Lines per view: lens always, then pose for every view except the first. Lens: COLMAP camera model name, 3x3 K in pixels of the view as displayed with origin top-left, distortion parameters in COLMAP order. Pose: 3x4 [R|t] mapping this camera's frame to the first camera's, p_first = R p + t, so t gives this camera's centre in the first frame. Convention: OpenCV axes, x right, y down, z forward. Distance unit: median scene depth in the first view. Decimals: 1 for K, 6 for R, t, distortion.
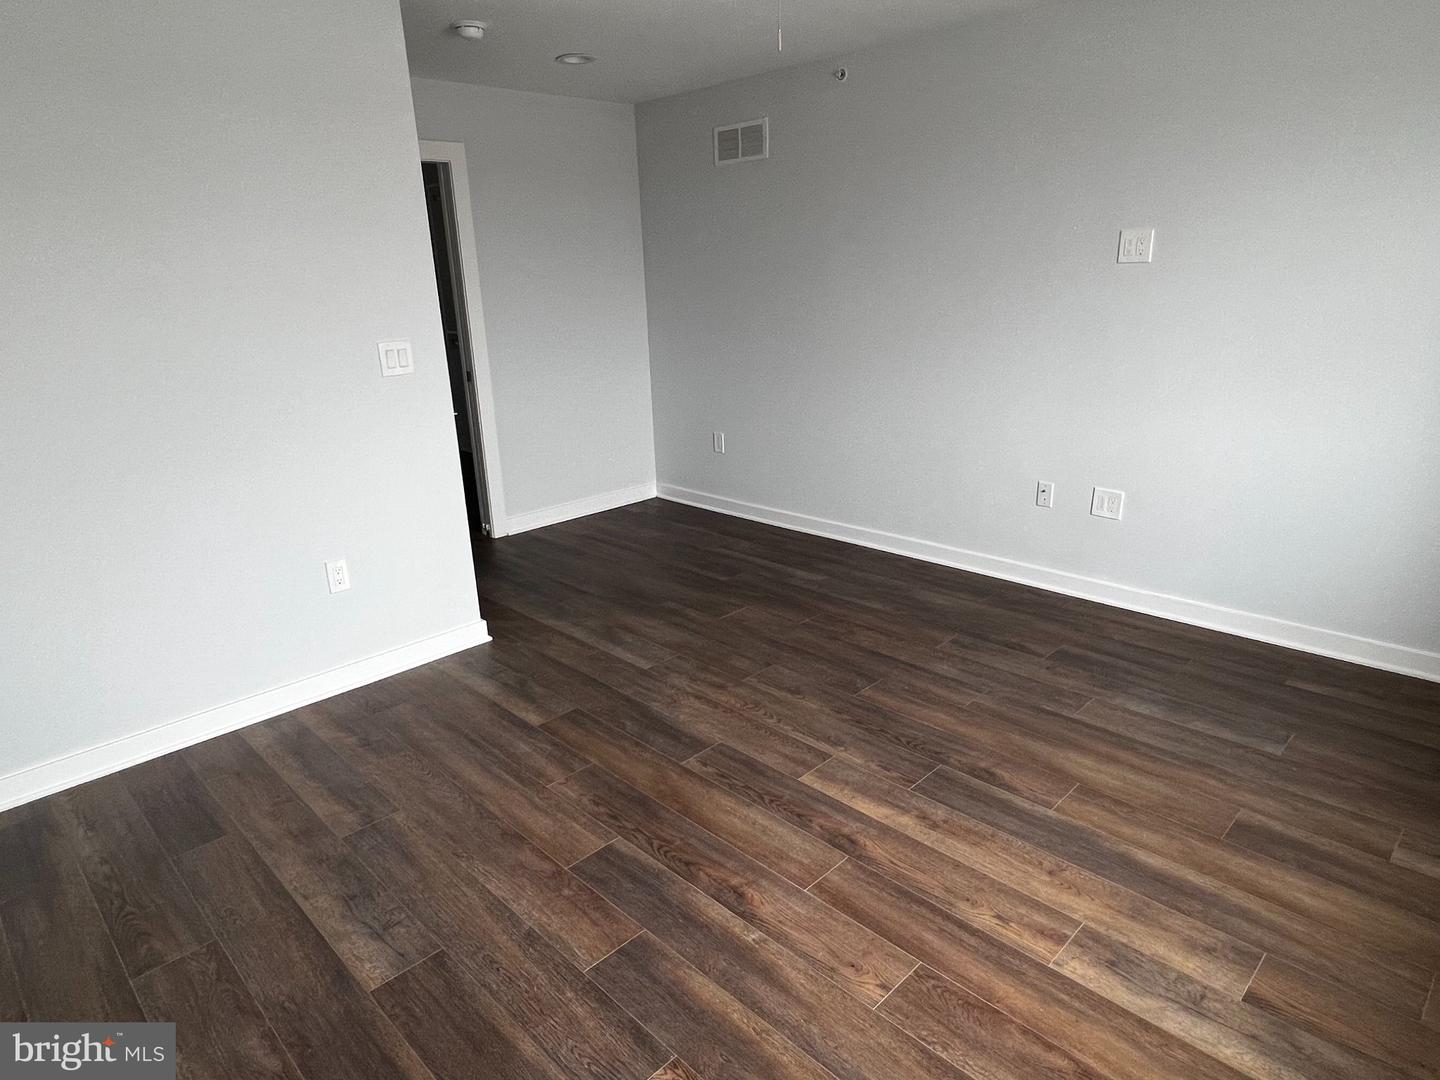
lens RADIAL K [[867.2, 0, 717.5], [0, 867.2, 544.3], [0, 0, 1]] dist [0.002950, -0.000397]
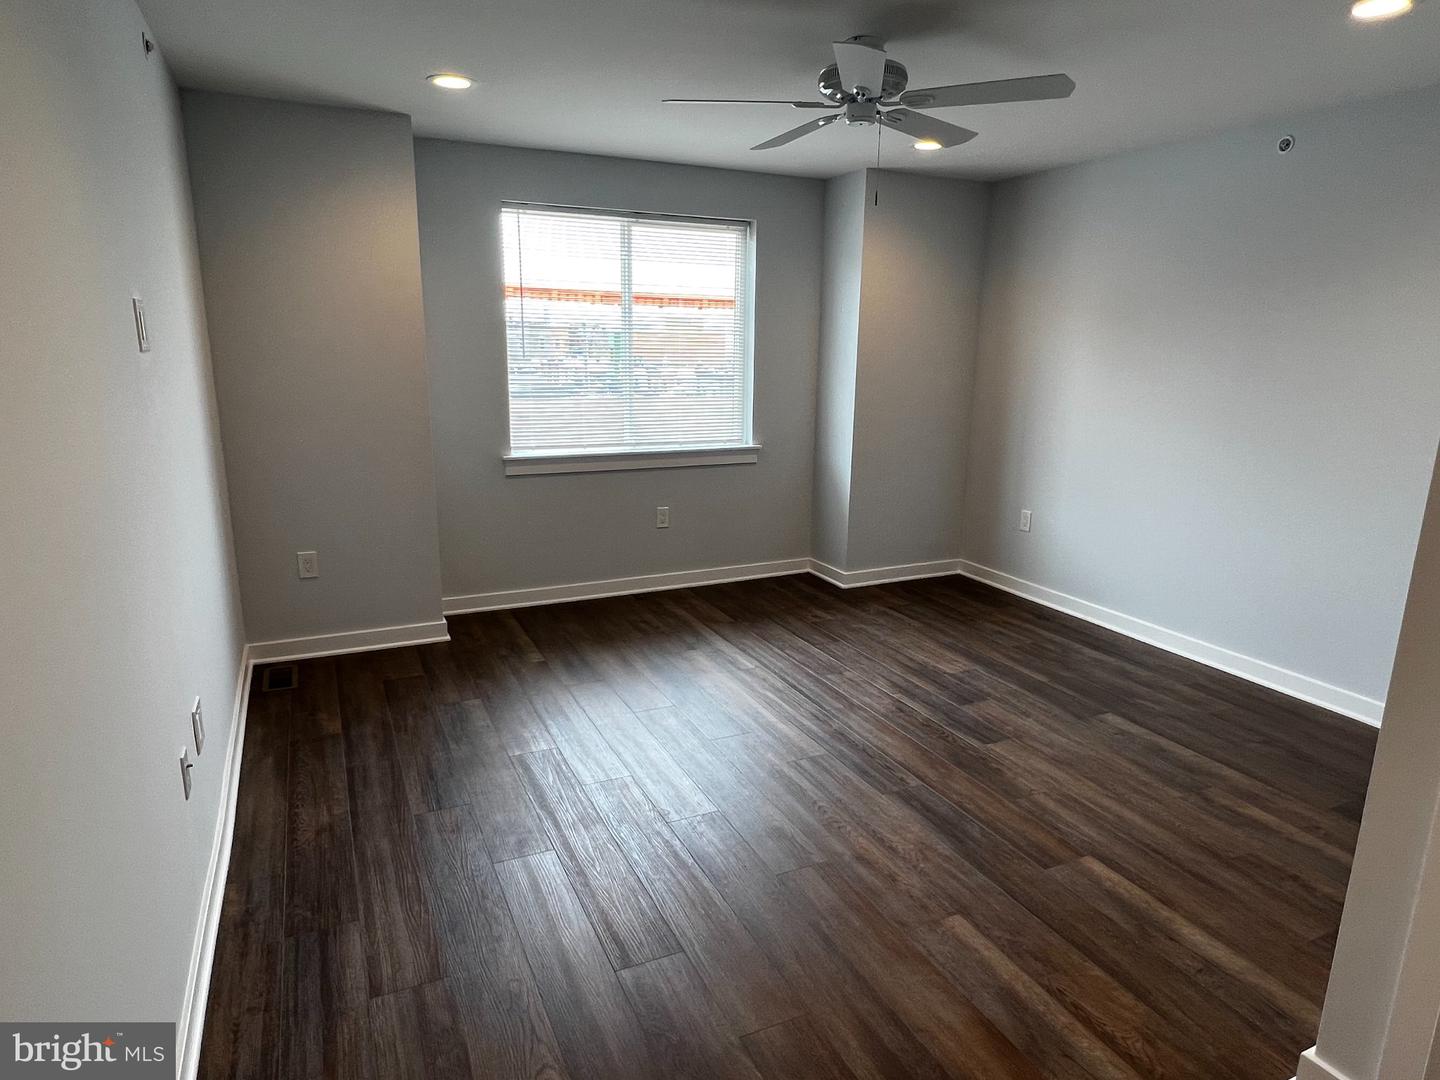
lens RADIAL K [[867.2, 0, 717.5], [0, 867.2, 544.3], [0, 0, 1]] dist [0.002950, -0.000397]
pose [[-0.941581, -0.056403, 0.332029, -0.145701], [0.121857, 0.862025, 0.492000, -0.589265], [-0.313968, 0.503718, -0.804794, 1.845042]]
